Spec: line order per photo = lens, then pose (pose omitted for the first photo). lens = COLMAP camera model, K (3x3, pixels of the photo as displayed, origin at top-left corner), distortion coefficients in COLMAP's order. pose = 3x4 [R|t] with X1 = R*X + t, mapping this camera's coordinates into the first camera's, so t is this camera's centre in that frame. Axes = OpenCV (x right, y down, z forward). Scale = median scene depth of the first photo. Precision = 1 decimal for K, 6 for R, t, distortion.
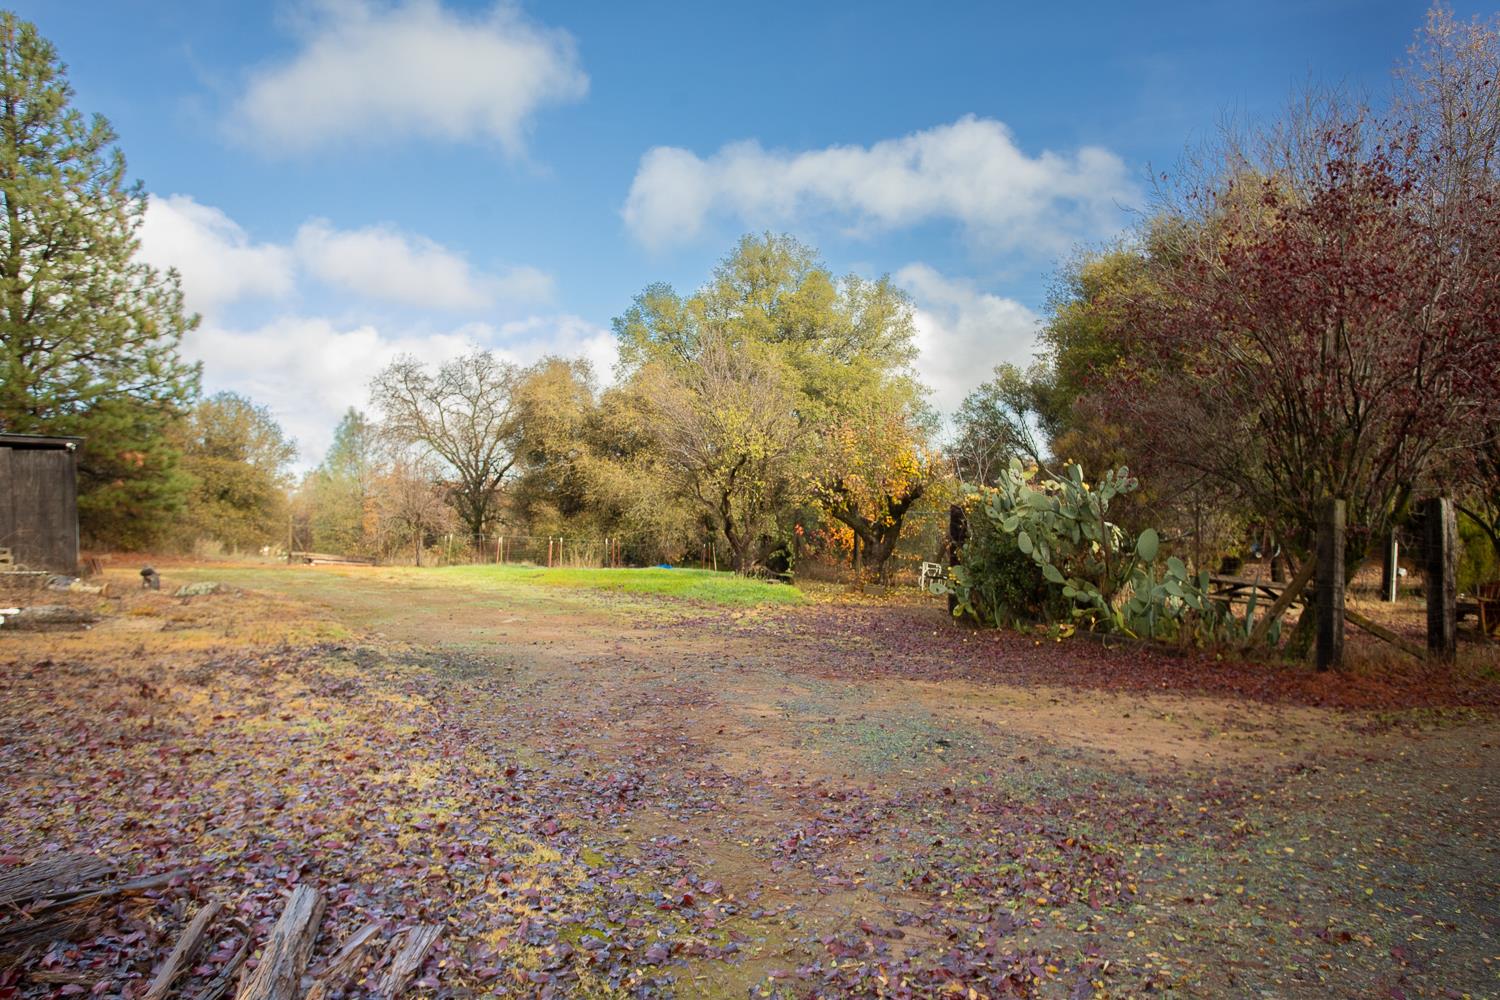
lens RADIAL K [[1107.1, 0, 750.0], [0, 1107.1, 500.0], [0, 0, 1]] dist [-0.004494, -0.000285]
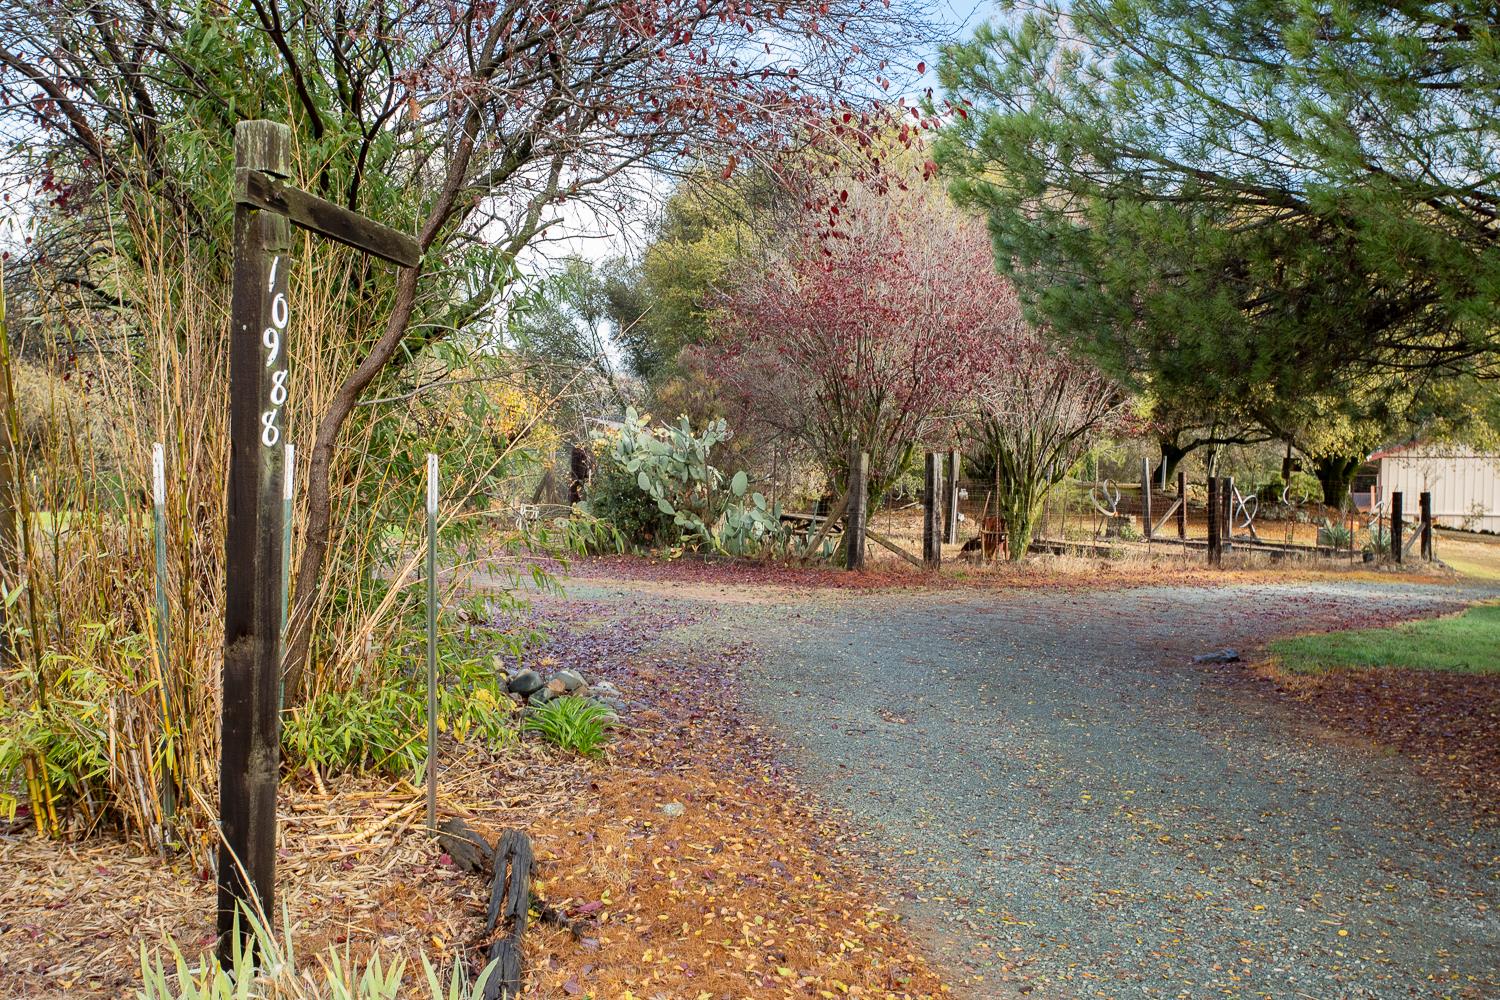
lens RADIAL K [[1681.5, 0, 750.0], [0, 1681.5, 500.0], [0, 0, 1]] dist [-0.000855, 0.000947]
pose [[0.940286, 0.012274, 0.340163, -0.266762], [-0.026816, 0.998915, 0.038081, -0.014036], [-0.339326, -0.044929, 0.939595, -0.764430]]
